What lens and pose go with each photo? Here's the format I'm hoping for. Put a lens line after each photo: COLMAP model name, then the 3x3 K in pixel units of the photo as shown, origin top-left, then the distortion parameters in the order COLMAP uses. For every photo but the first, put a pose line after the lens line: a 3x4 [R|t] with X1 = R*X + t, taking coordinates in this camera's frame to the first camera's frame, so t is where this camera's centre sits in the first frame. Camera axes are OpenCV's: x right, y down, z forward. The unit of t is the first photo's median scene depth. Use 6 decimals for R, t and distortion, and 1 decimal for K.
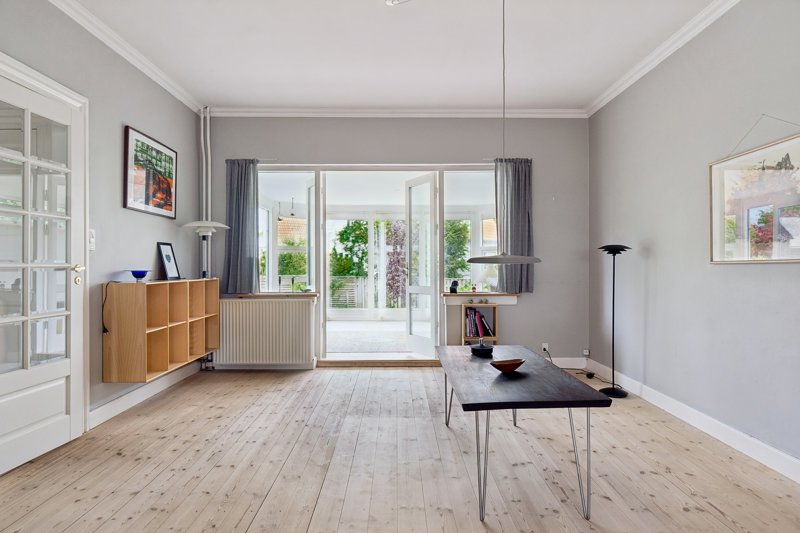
lens RADIAL K [[530.5, 0, 400.0], [0, 530.5, 266.5], [0, 0, 1]] dist [0.002038, 0.000523]
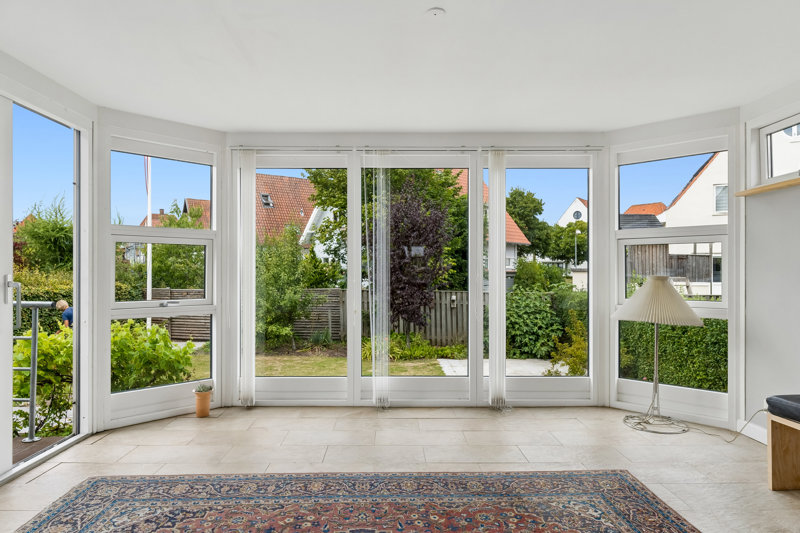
lens RADIAL K [[561.3, 0, 400.0], [0, 561.3, 266.5], [0, 0, 1]] dist [-0.000518, -0.000130]
pose [[0.999972, 0.000371, 0.007460, -0.009082], [-0.000251, 0.999872, -0.015997, 0.000492], [-0.007465, 0.015995, 0.999844, 0.230501]]
